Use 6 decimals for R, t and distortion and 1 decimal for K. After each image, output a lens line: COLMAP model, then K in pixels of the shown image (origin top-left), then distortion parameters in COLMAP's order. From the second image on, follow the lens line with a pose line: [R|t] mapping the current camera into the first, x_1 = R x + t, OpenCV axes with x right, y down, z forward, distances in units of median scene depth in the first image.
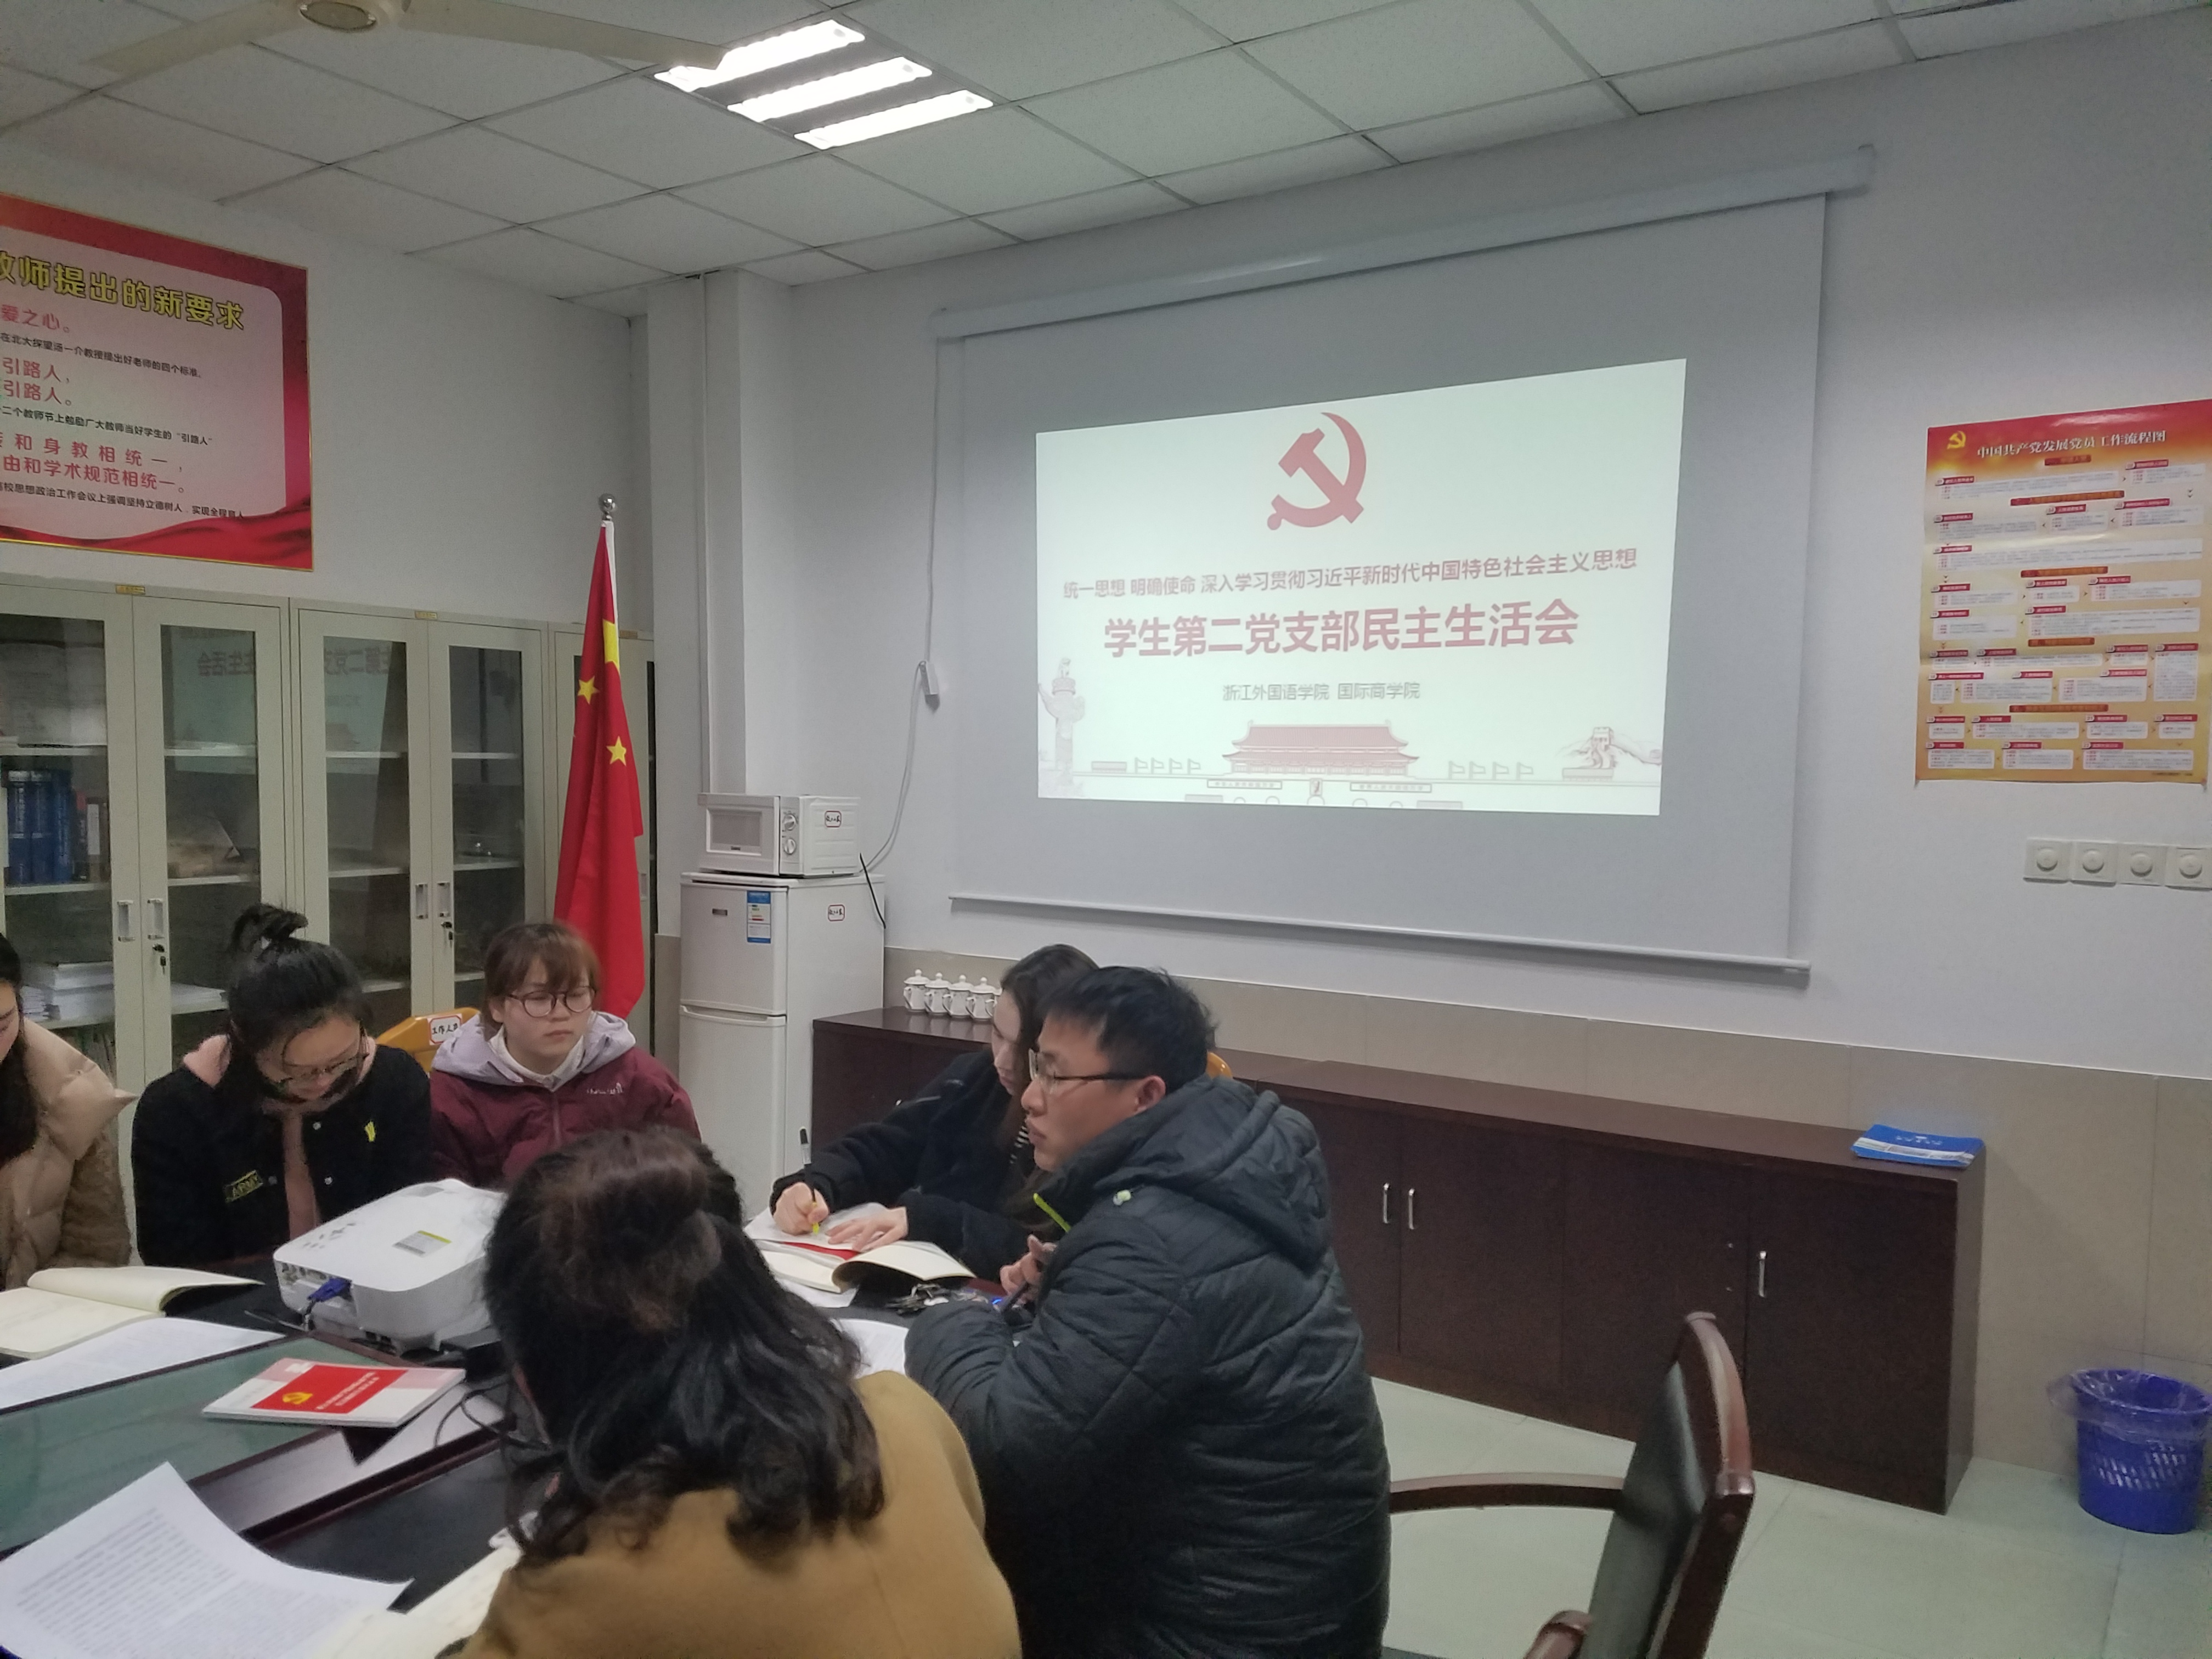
lens RADIAL K [[1680.8, 0, 1061.9], [0, 1680.8, 850.5], [0, 0, 1]] dist [0.334087, -0.633042]
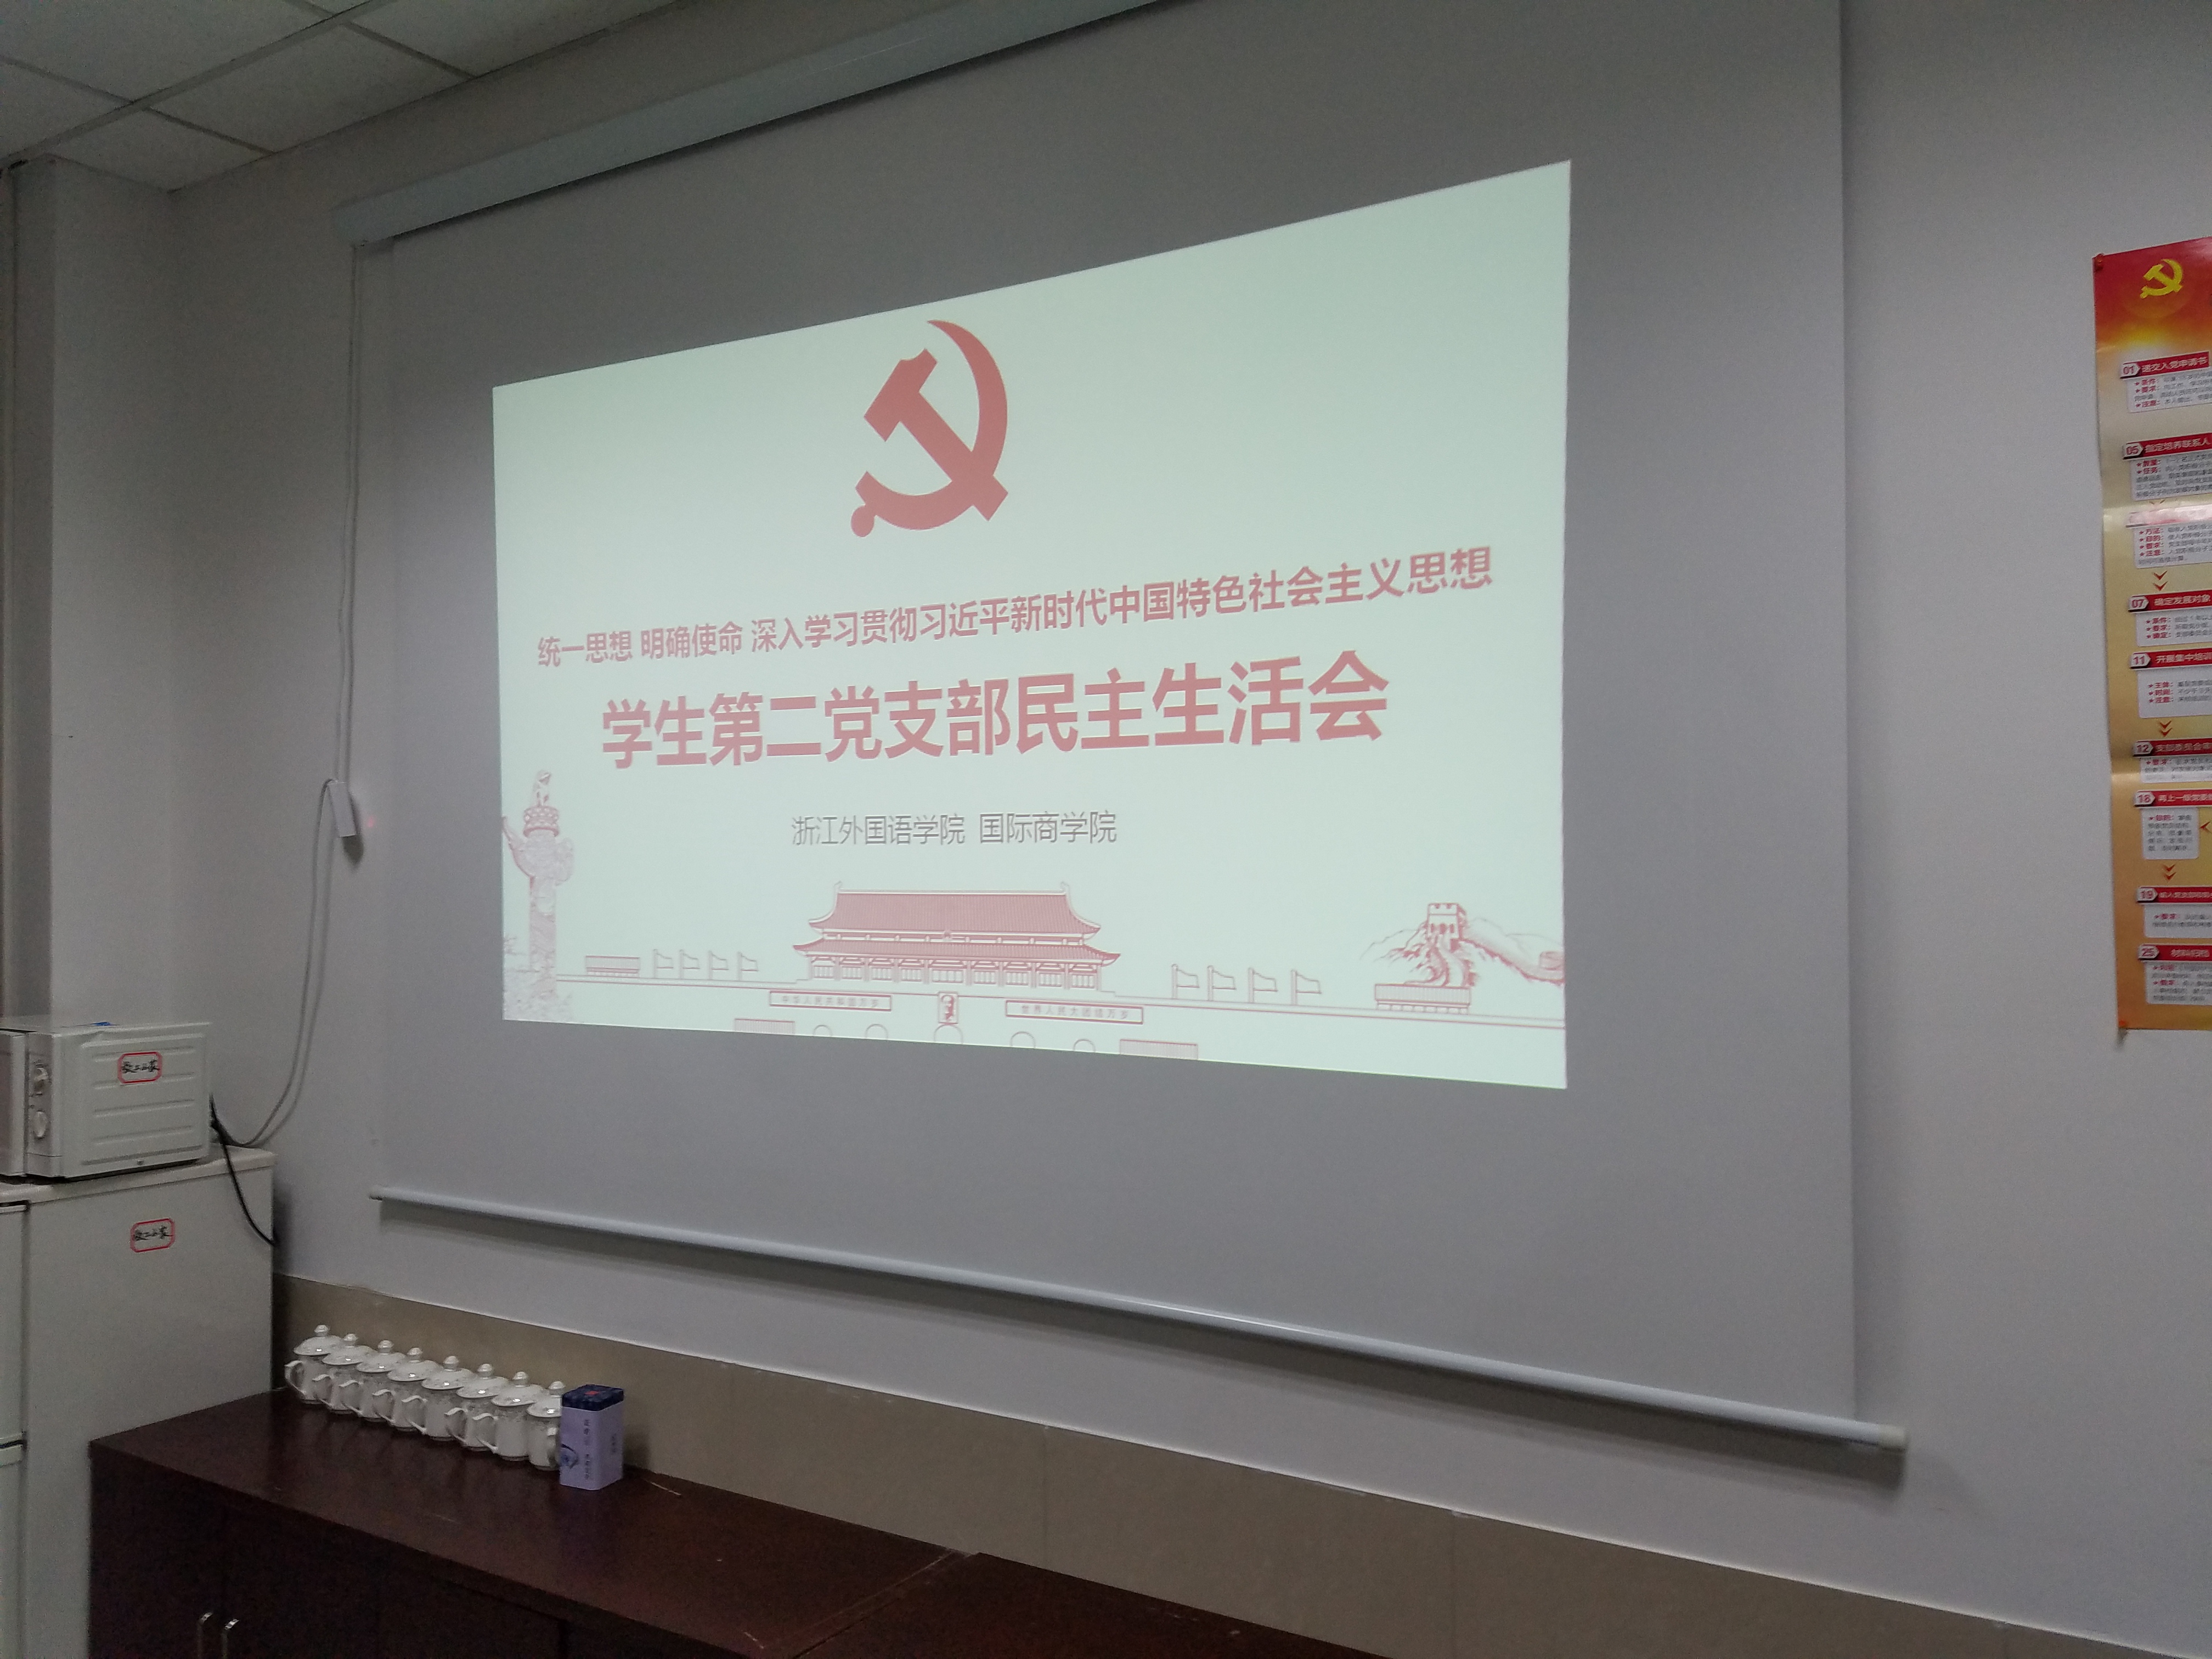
lens RADIAL K [[1647.6, 0, 1104.4], [0, 1647.6, 815.0], [0, 0, 1]] dist [0.232298, -0.356035]
pose [[0.998226, -0.021464, 0.055529, 0.173492], [0.025732, 0.996674, -0.077324, -0.057047], [-0.053685, 0.078615, 0.995458, 0.483179]]
